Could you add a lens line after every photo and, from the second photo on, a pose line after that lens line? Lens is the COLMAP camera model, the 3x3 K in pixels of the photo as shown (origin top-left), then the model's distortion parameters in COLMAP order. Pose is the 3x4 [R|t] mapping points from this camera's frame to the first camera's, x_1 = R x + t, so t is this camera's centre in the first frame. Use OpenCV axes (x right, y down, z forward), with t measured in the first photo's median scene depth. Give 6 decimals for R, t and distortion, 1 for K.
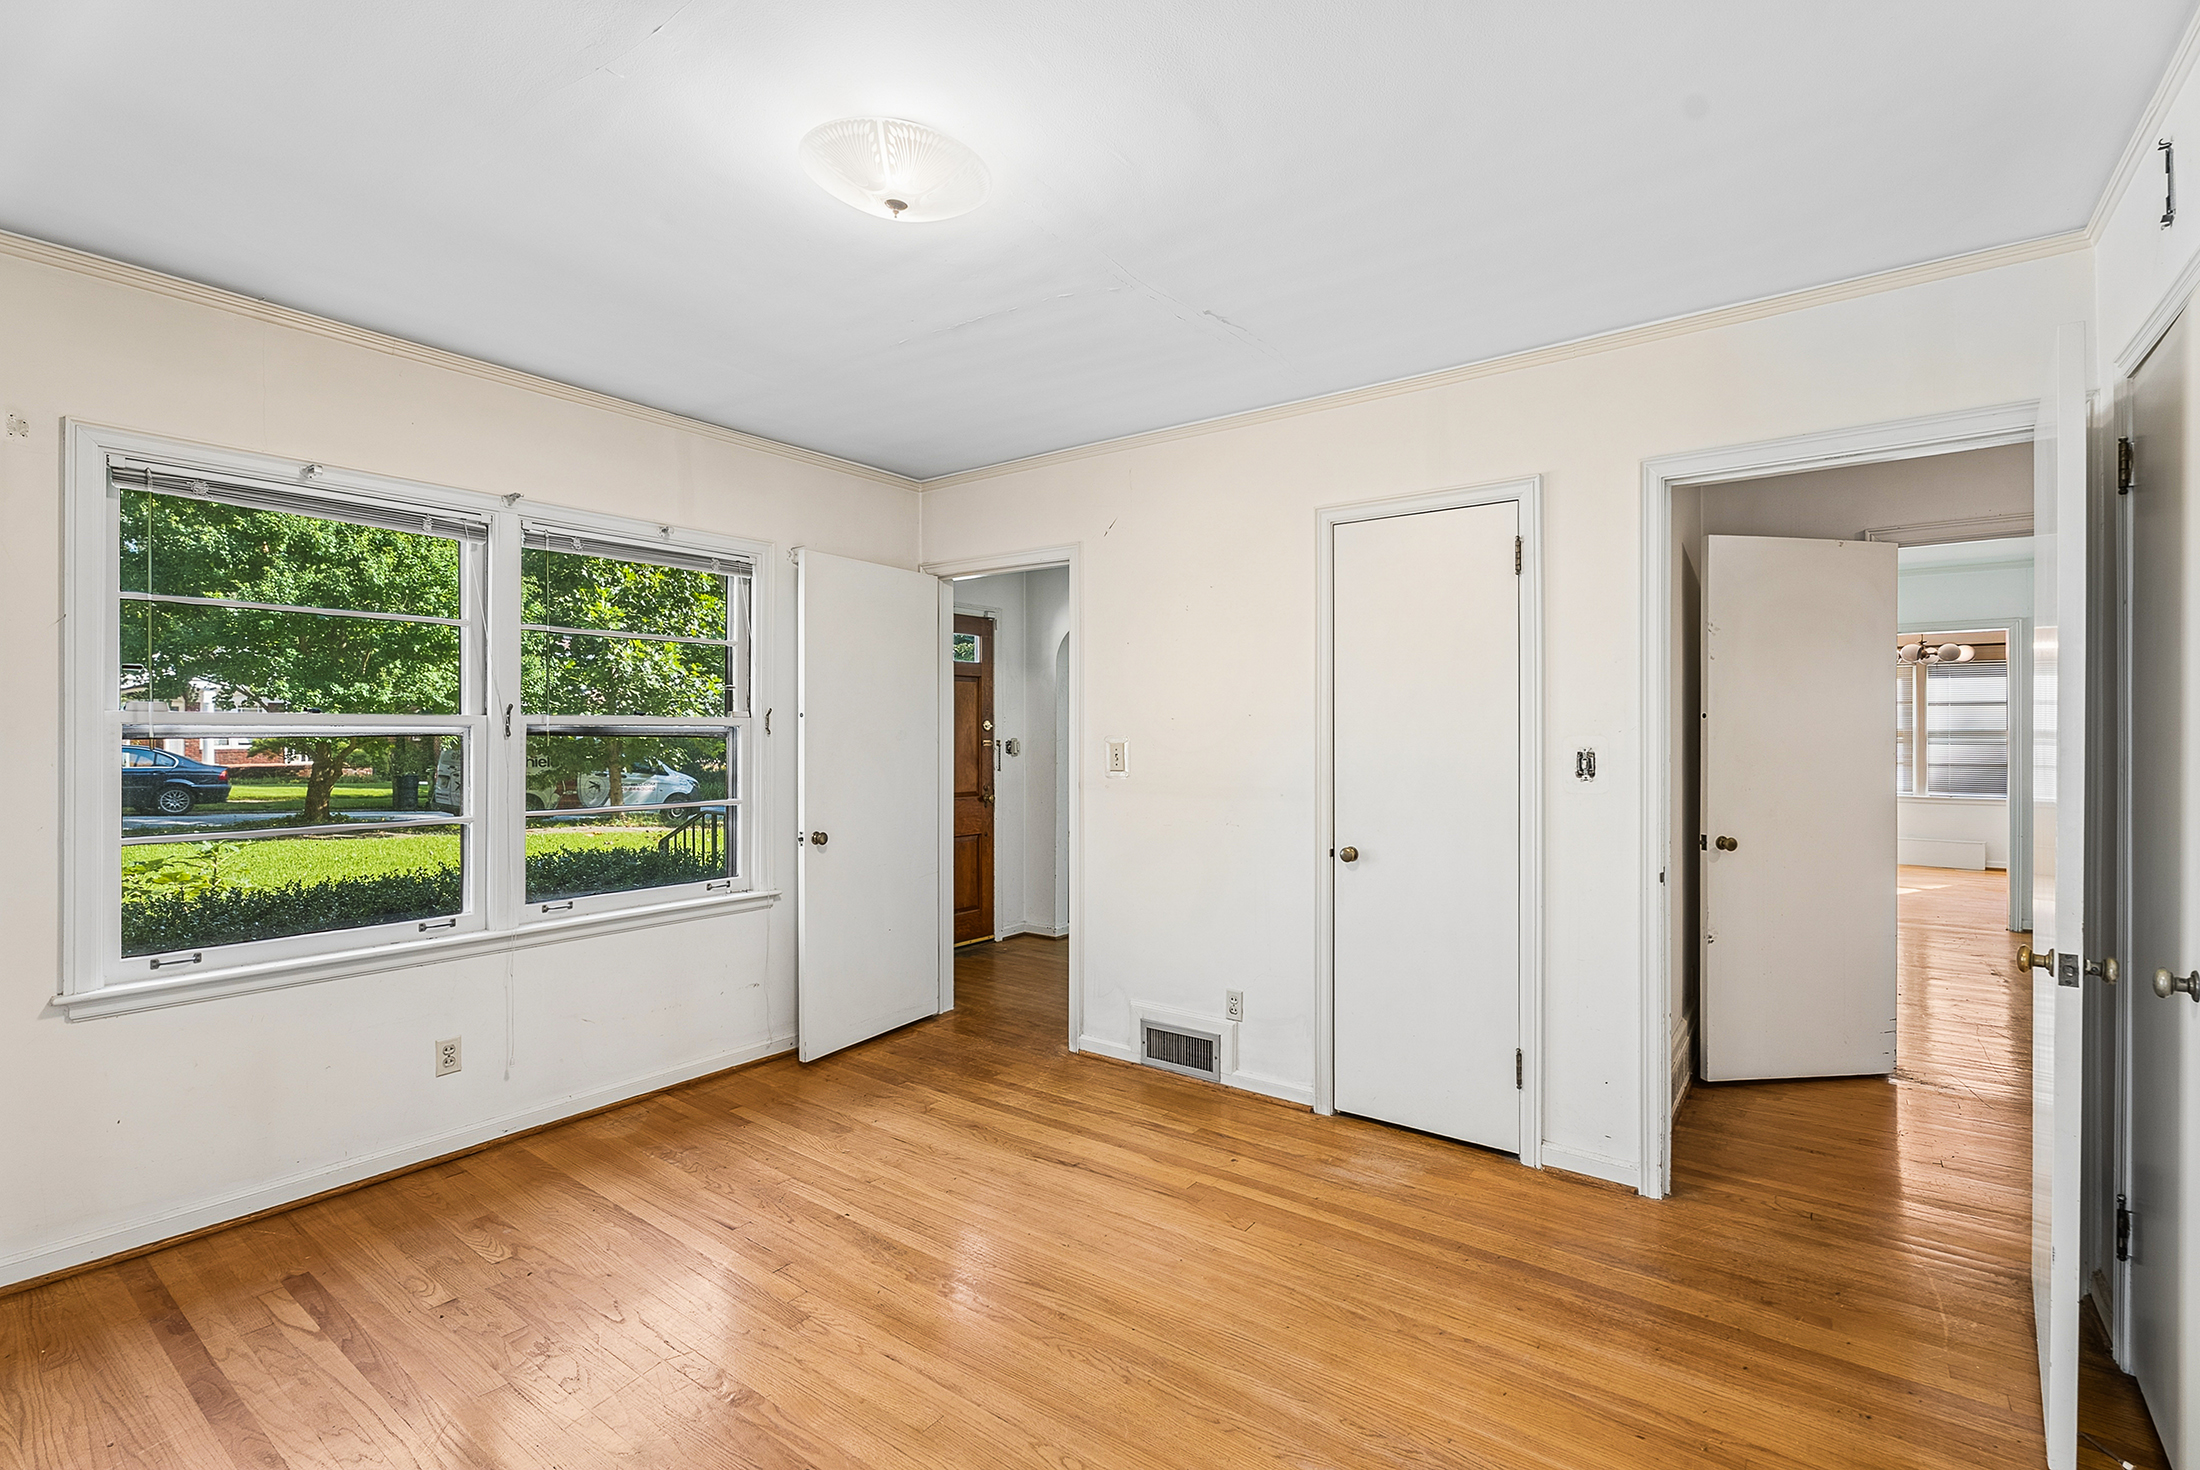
lens RADIAL K [[980.2, 0, 1095.8], [0, 980.2, 734.8], [0, 0, 1]] dist [-0.000691, -0.001257]
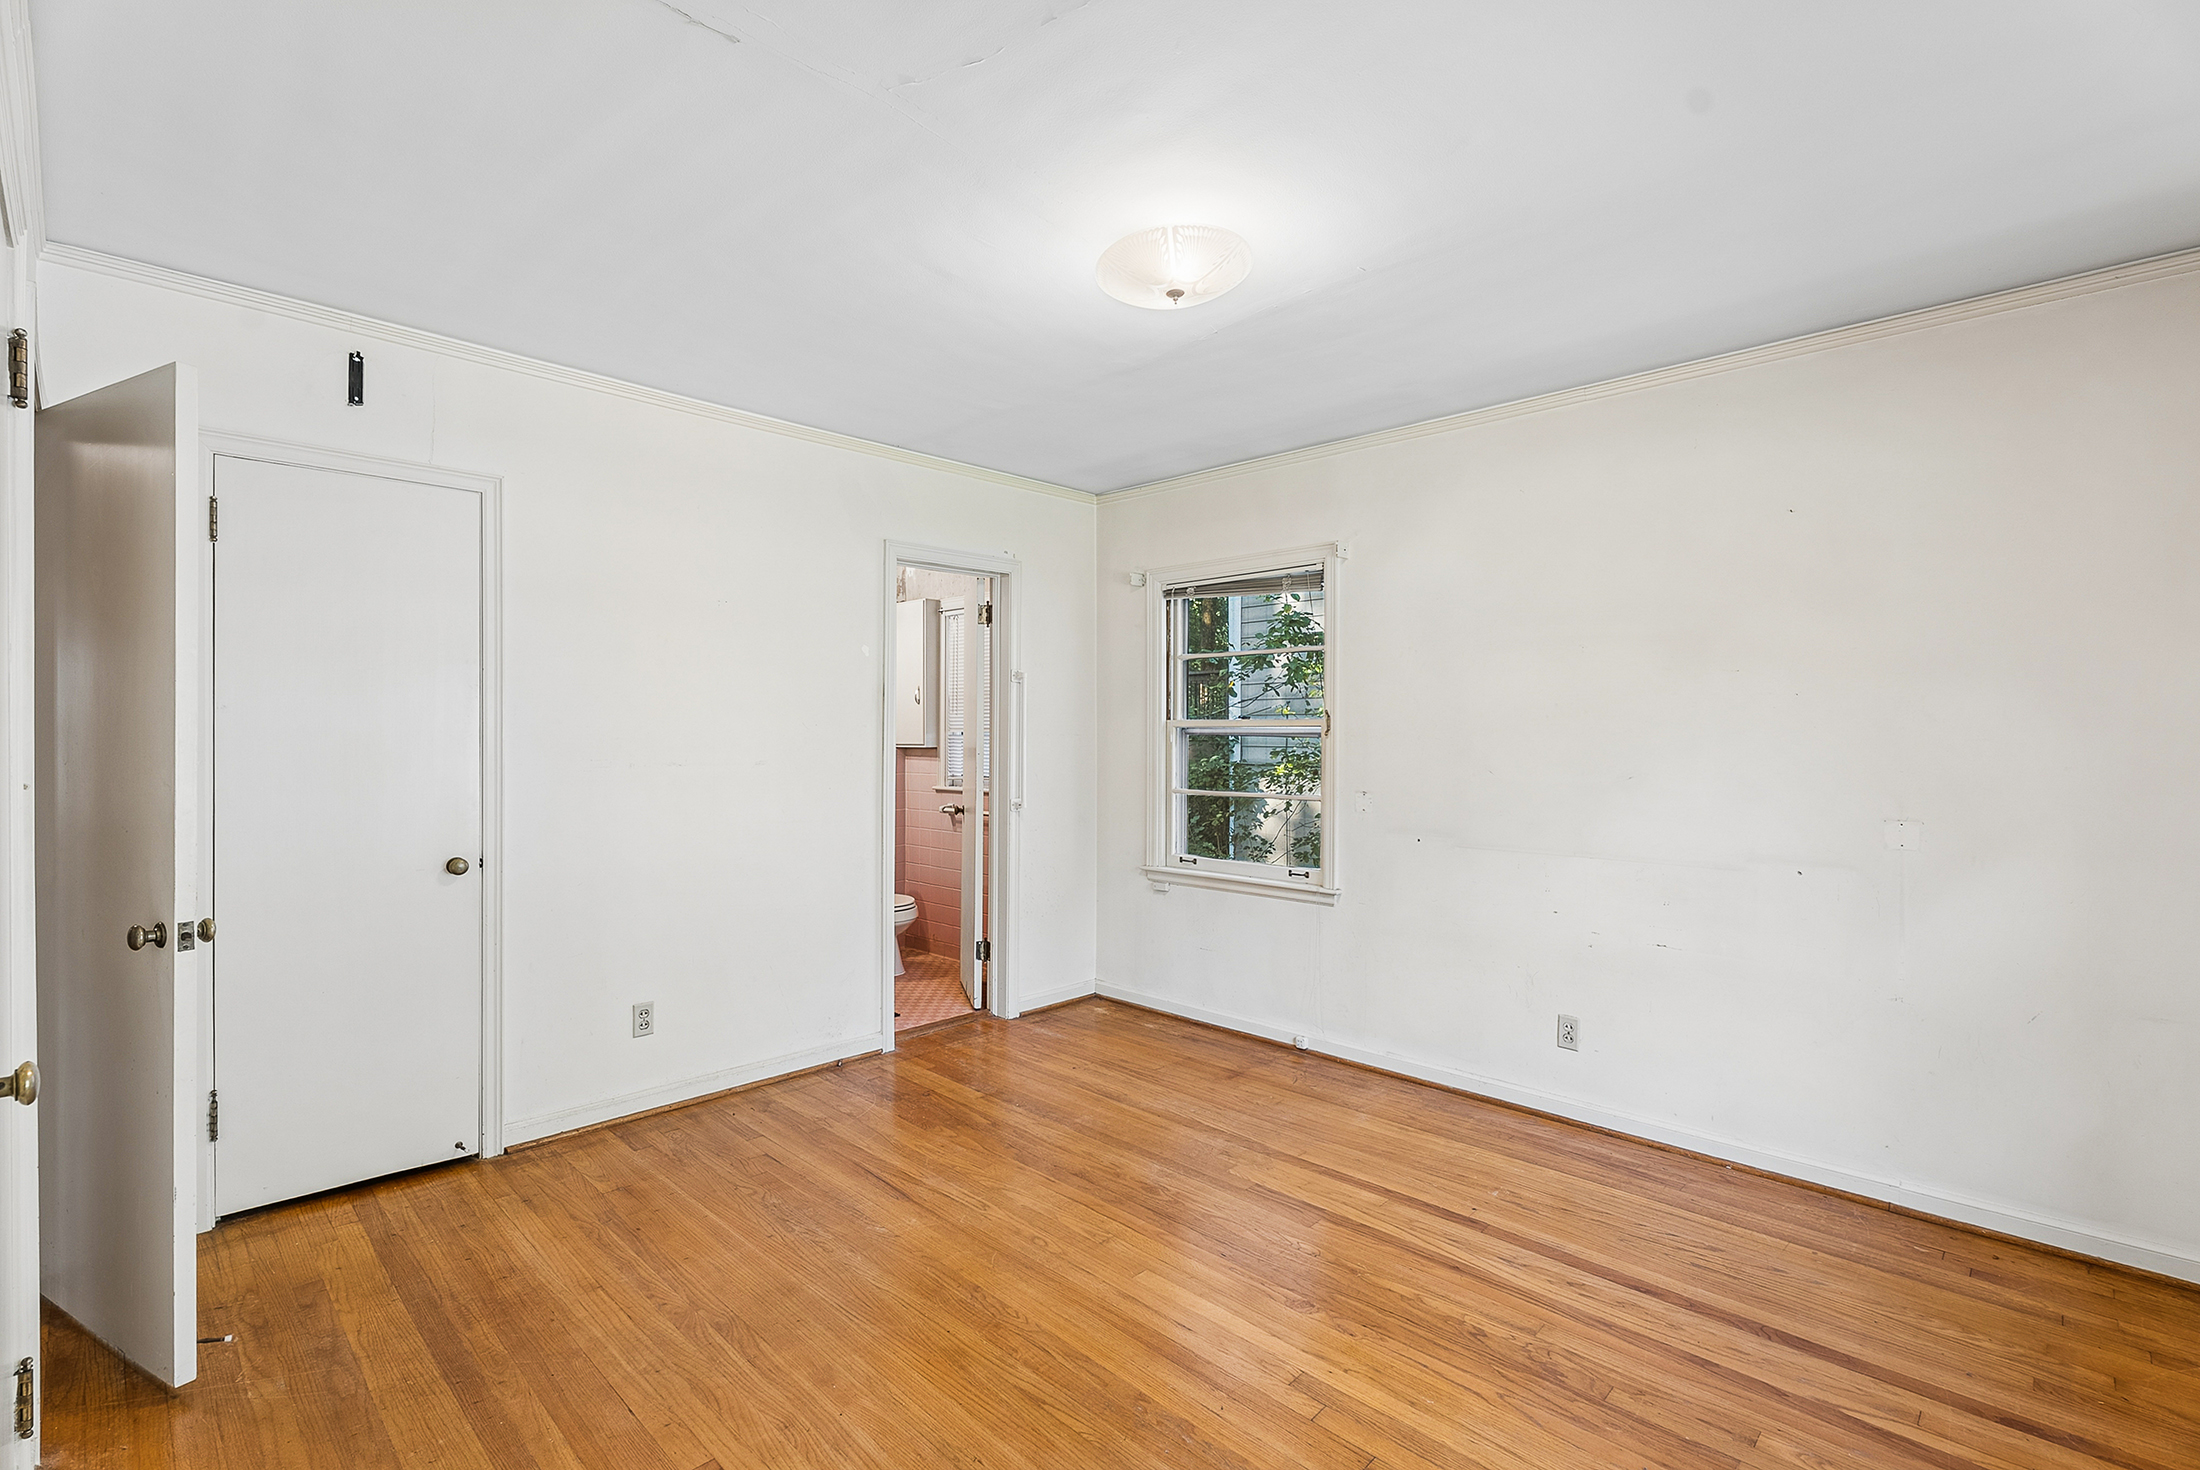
lens RADIAL K [[980.2, 0, 1095.8], [0, 980.2, 734.8], [0, 0, 1]] dist [-0.000691, -0.001257]
pose [[-0.990837, -0.005564, 0.134946, -0.164459], [-0.005655, 0.999984, -0.000288, 0.000380], [-0.134942, -0.001049, -0.990853, 1.343532]]
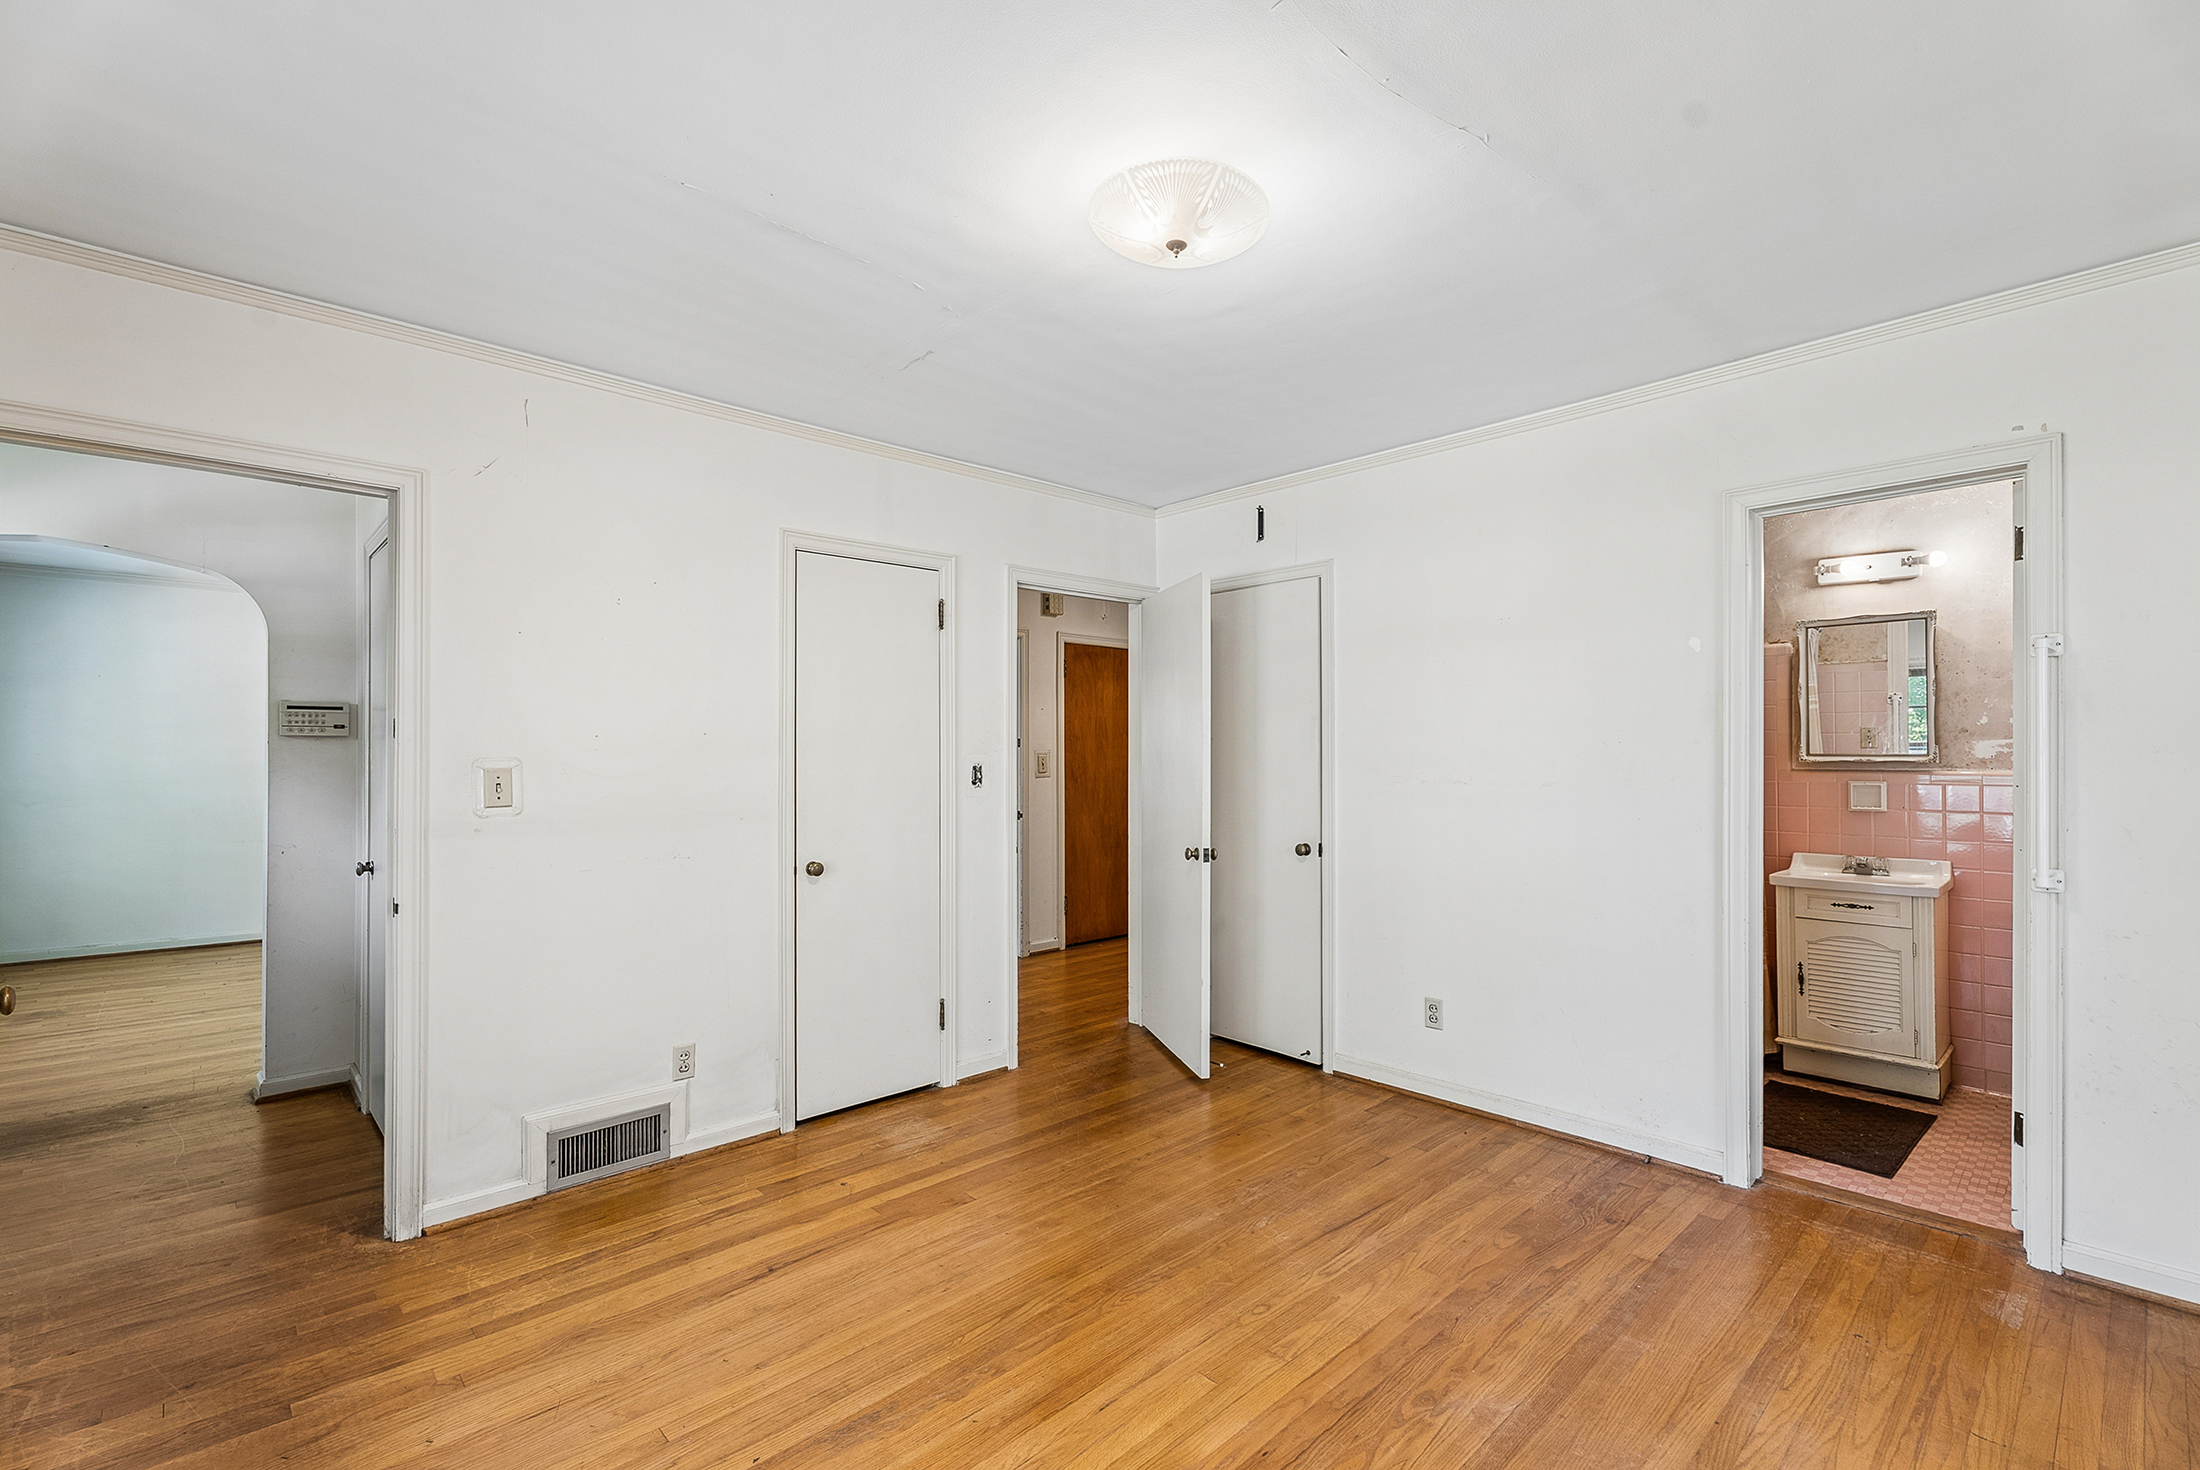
lens RADIAL K [[980.2, 0, 1095.8], [0, 980.2, 734.8], [0, 0, 1]] dist [-0.000691, -0.001257]
pose [[0.172333, 0.012889, 0.984954, -0.761946], [0.003673, 0.999899, -0.013728, -0.005879], [-0.985032, 0.005984, 0.172268, 0.548811]]
